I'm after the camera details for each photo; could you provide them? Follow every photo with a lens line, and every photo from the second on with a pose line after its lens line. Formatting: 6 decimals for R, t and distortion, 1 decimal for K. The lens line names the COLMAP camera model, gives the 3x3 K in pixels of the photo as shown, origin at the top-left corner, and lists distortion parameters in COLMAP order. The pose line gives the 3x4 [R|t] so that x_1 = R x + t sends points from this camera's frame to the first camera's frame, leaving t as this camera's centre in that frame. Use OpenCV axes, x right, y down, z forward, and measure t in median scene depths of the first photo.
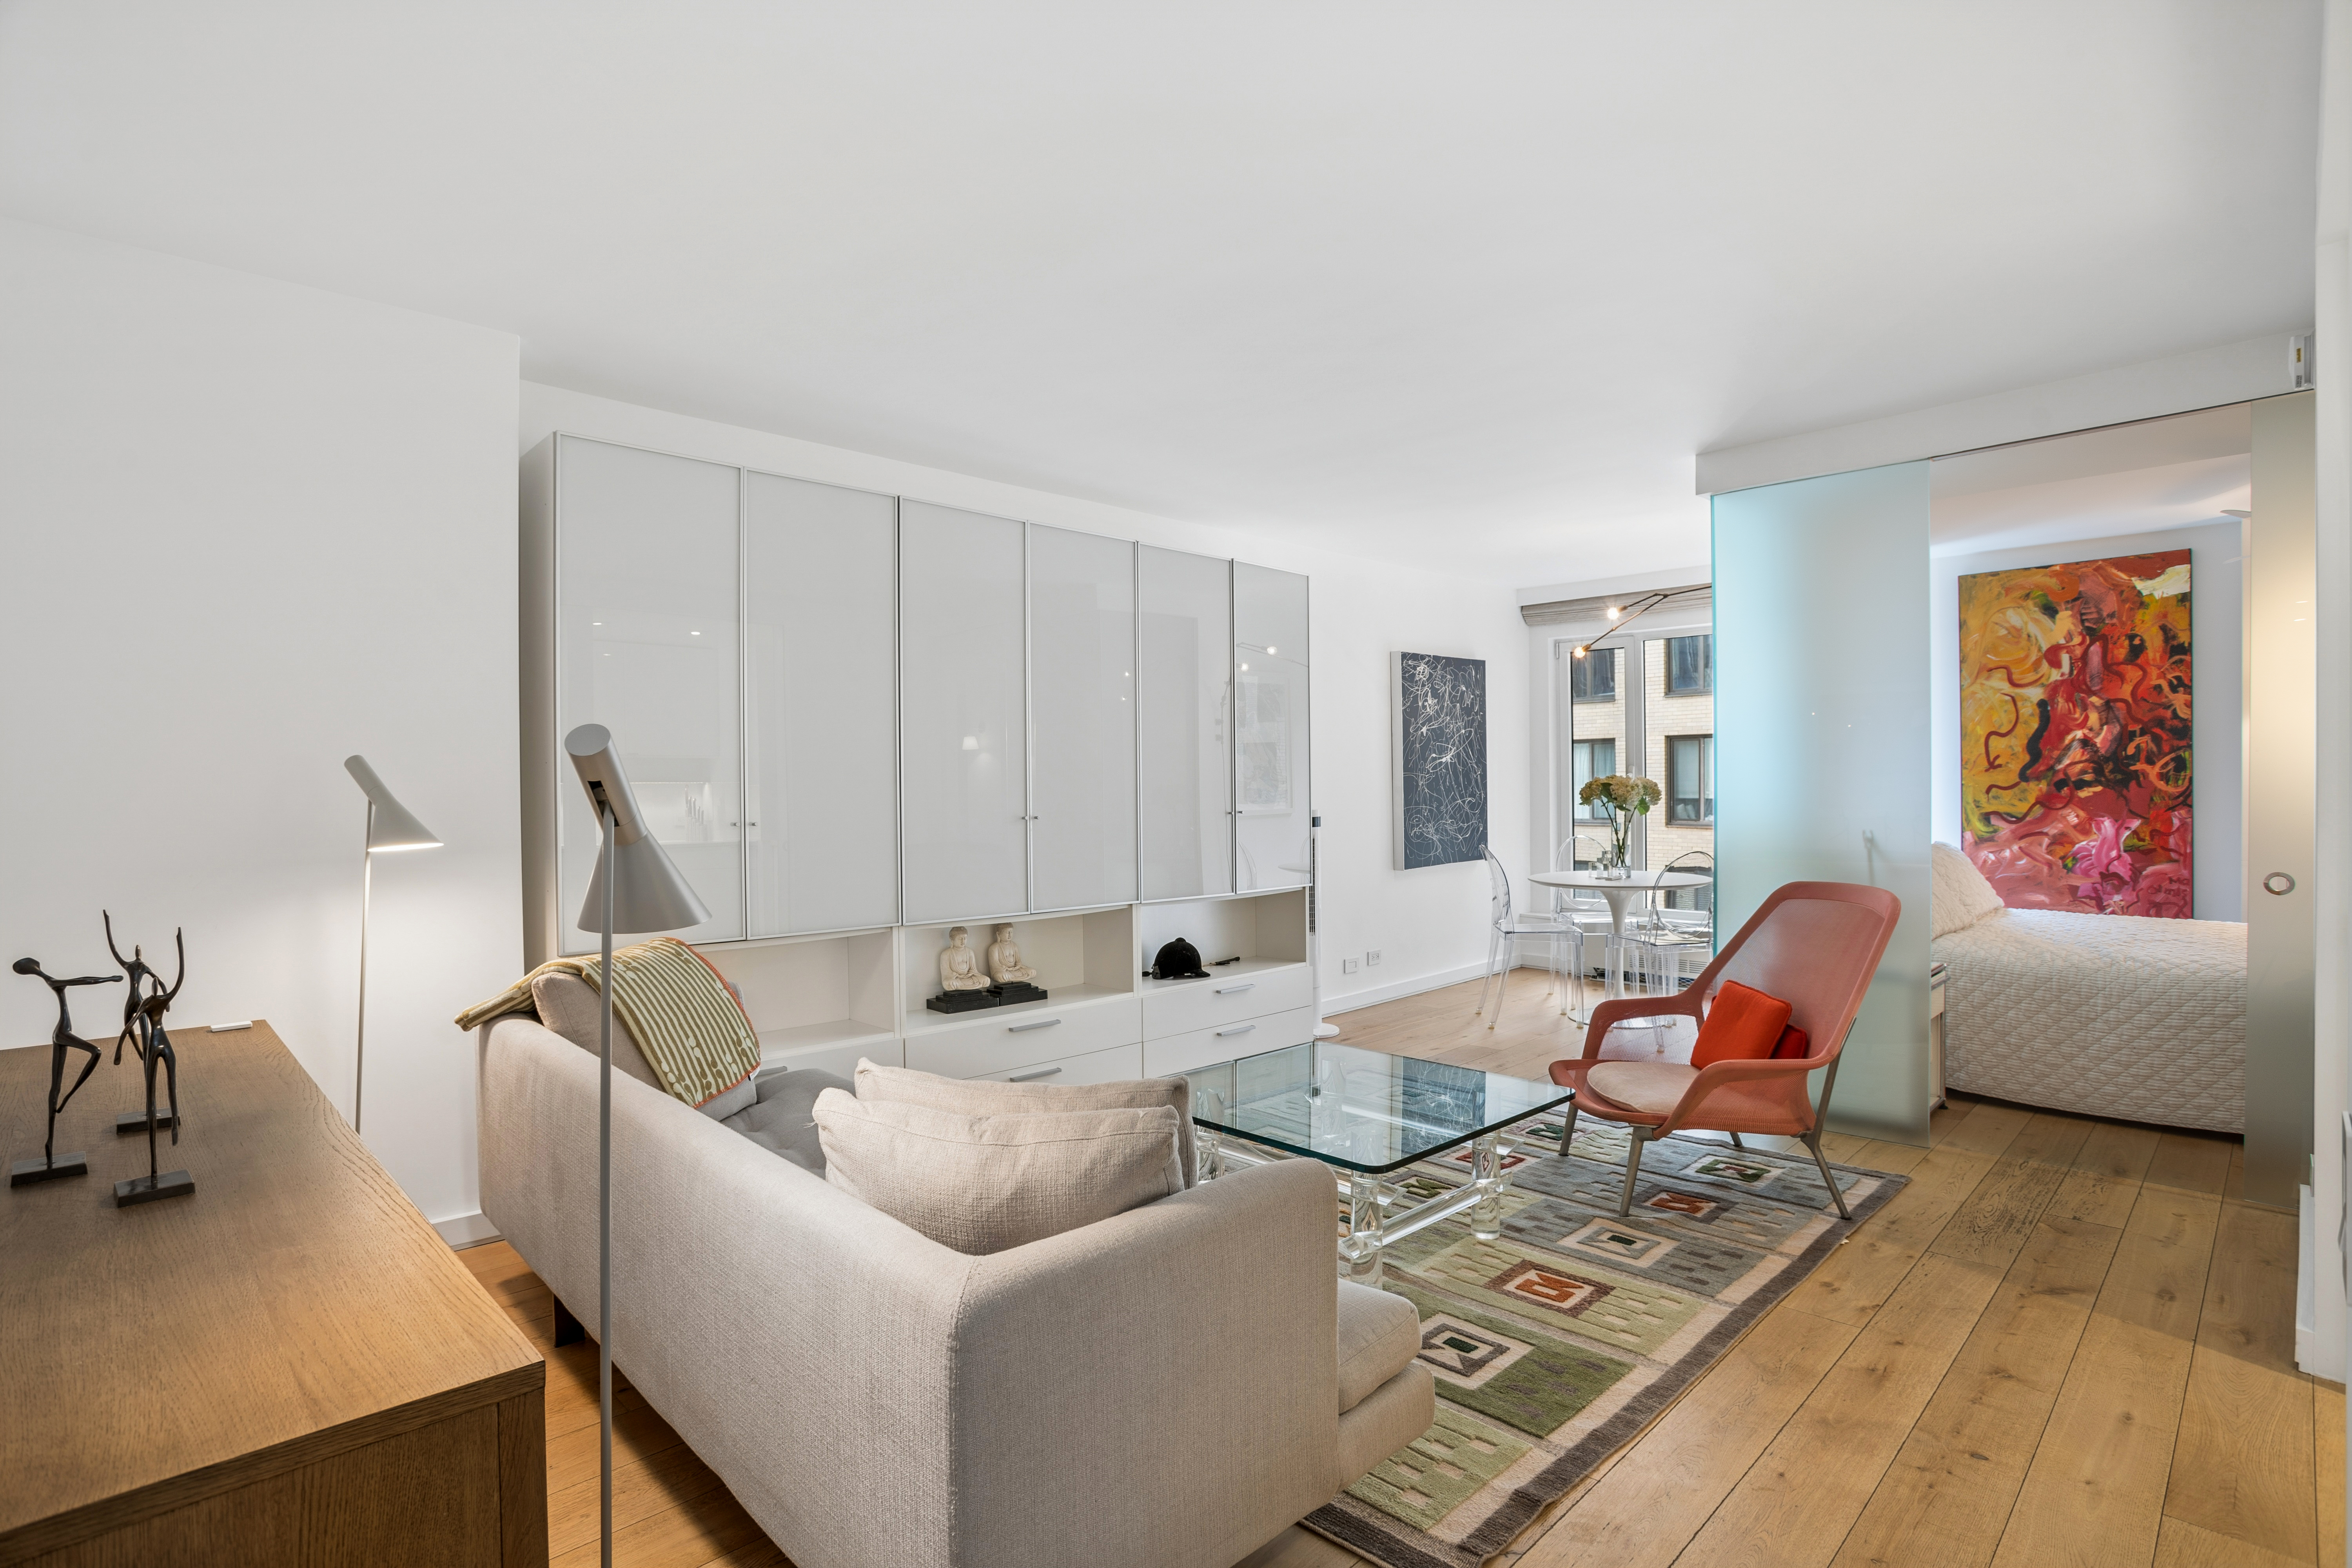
lens RADIAL K [[1127.3, 0, 1162.6], [0, 1127.3, 796.5], [0, 0, 1]] dist [-0.024389, 0.001717]
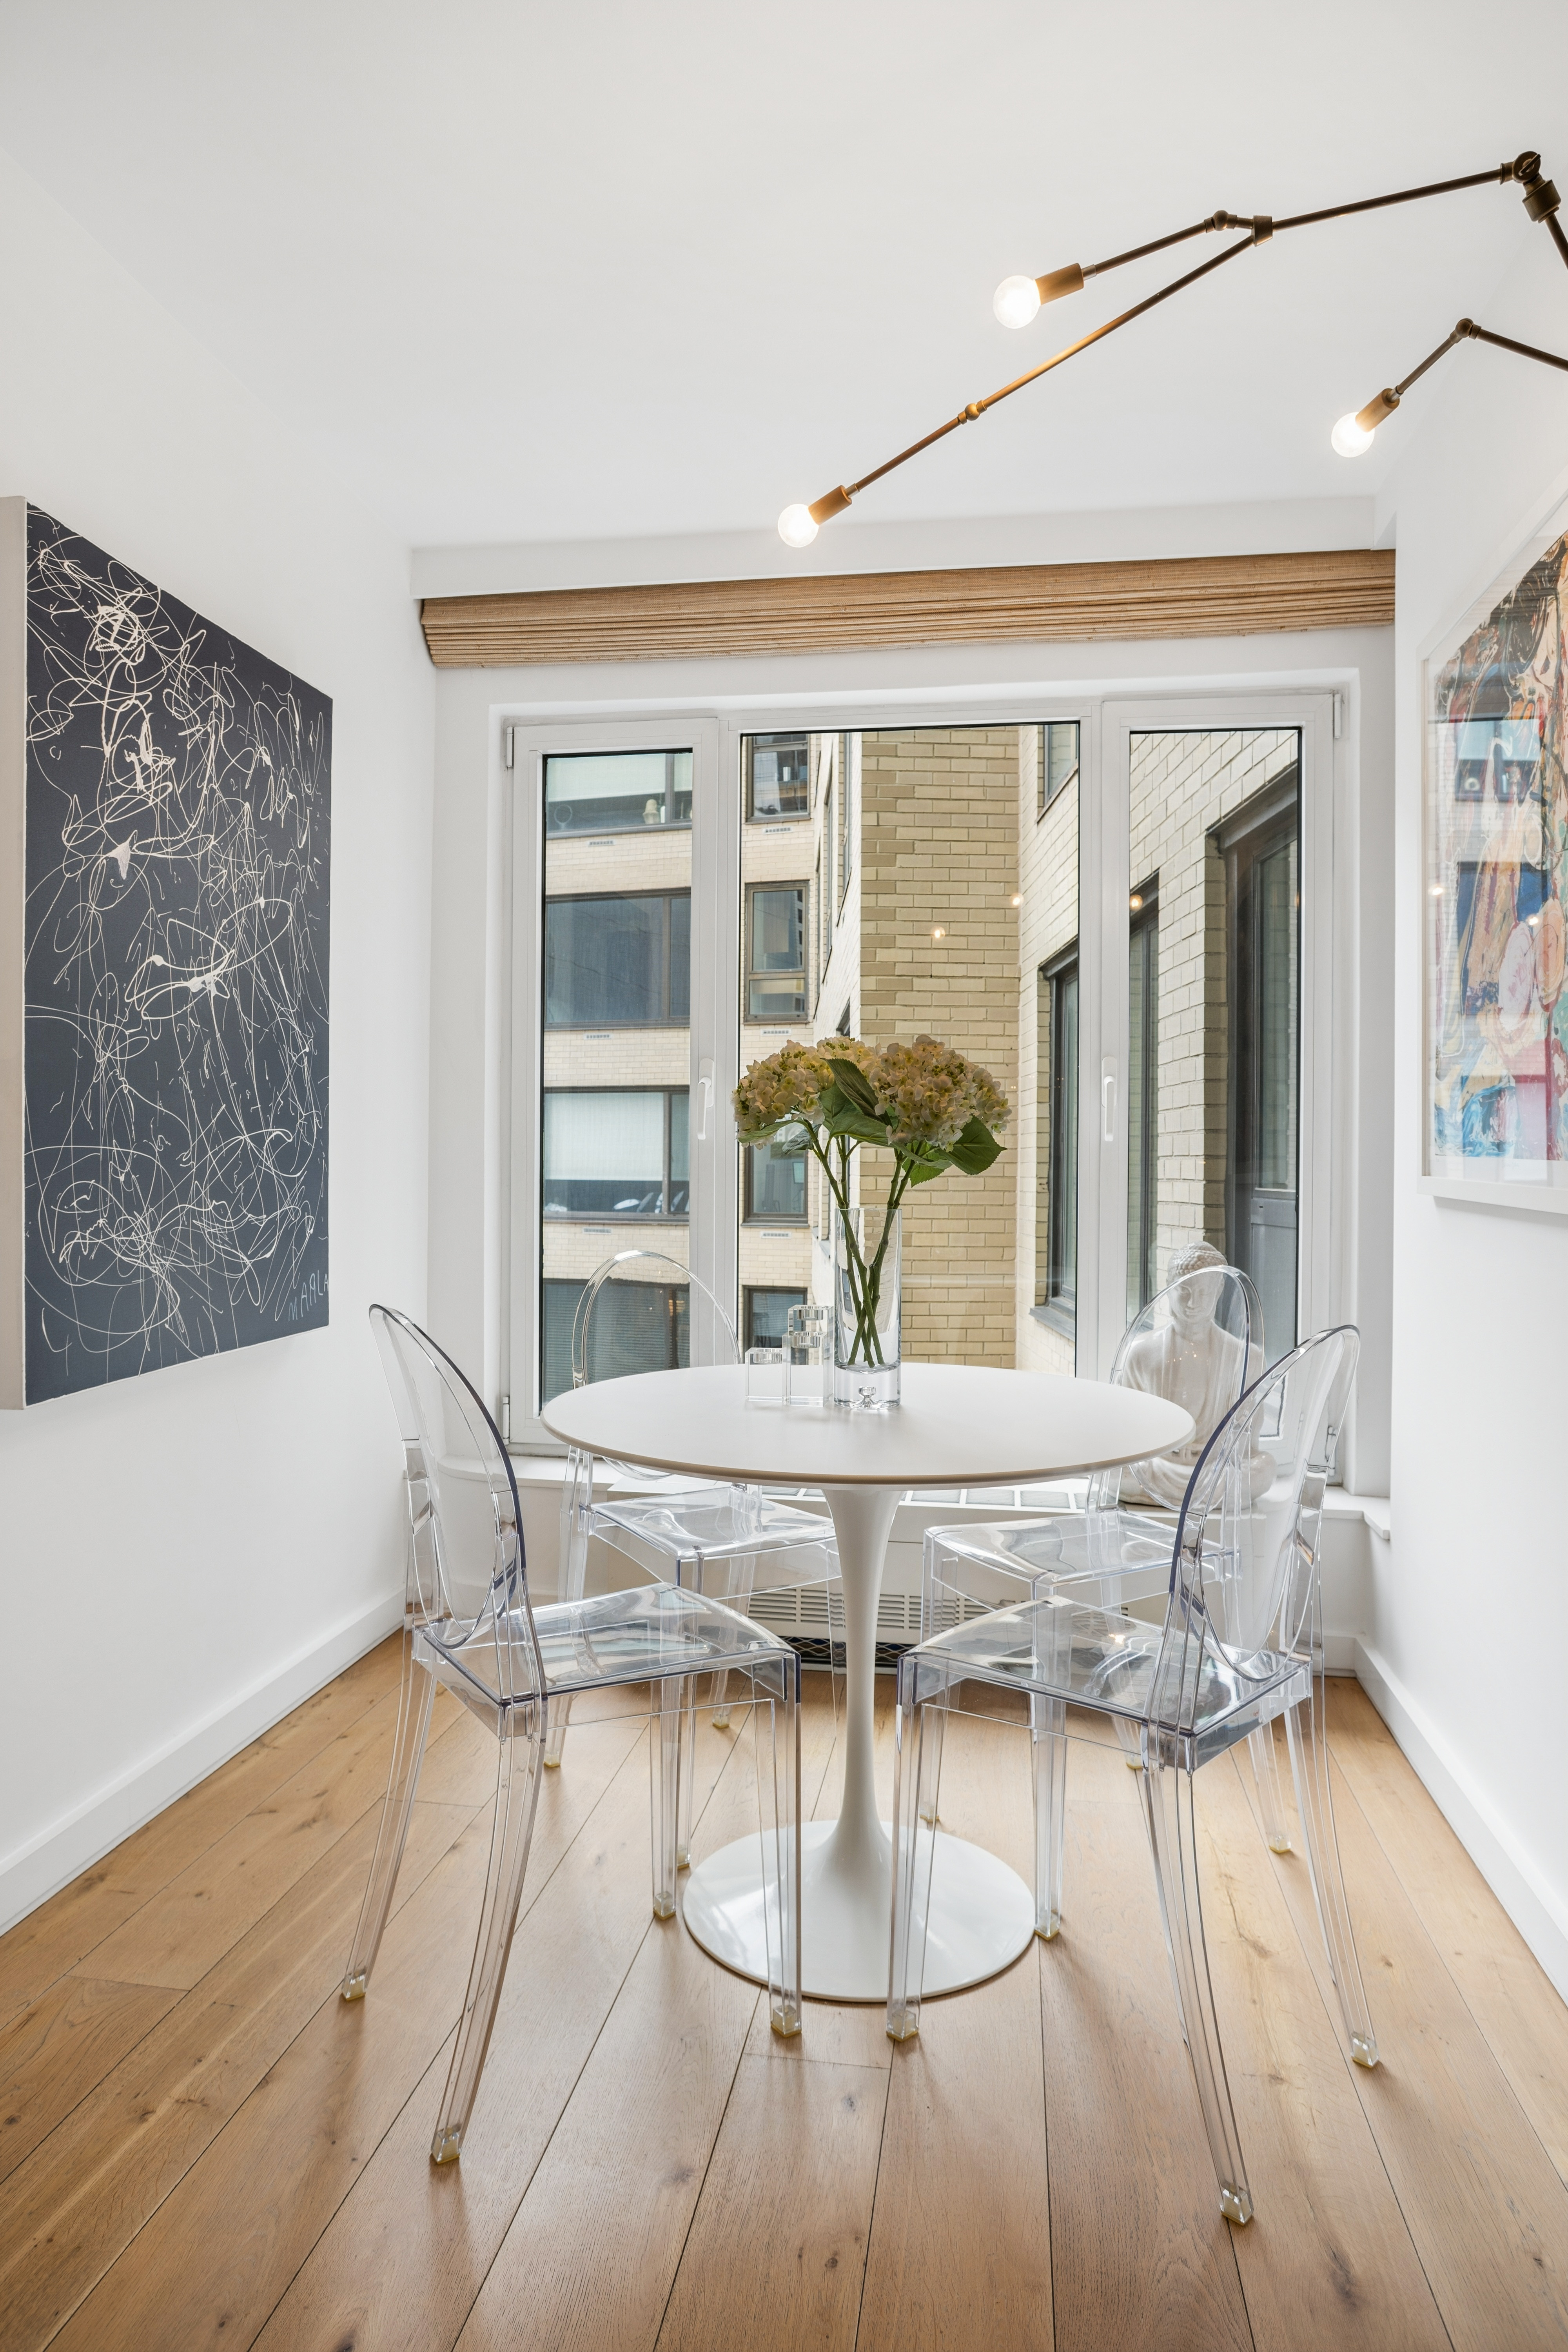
lens RADIAL K [[1491.4, 0, 785.7], [0, 1491.4, 1165.8], [0, 0, 1]] dist [-0.037501, -0.000280]
pose [[0.798710, 0.014266, 0.601547, 0.148390], [-0.010552, 0.999897, -0.009703, 0.014289], [-0.601623, 0.001402, 0.798779, 0.625165]]
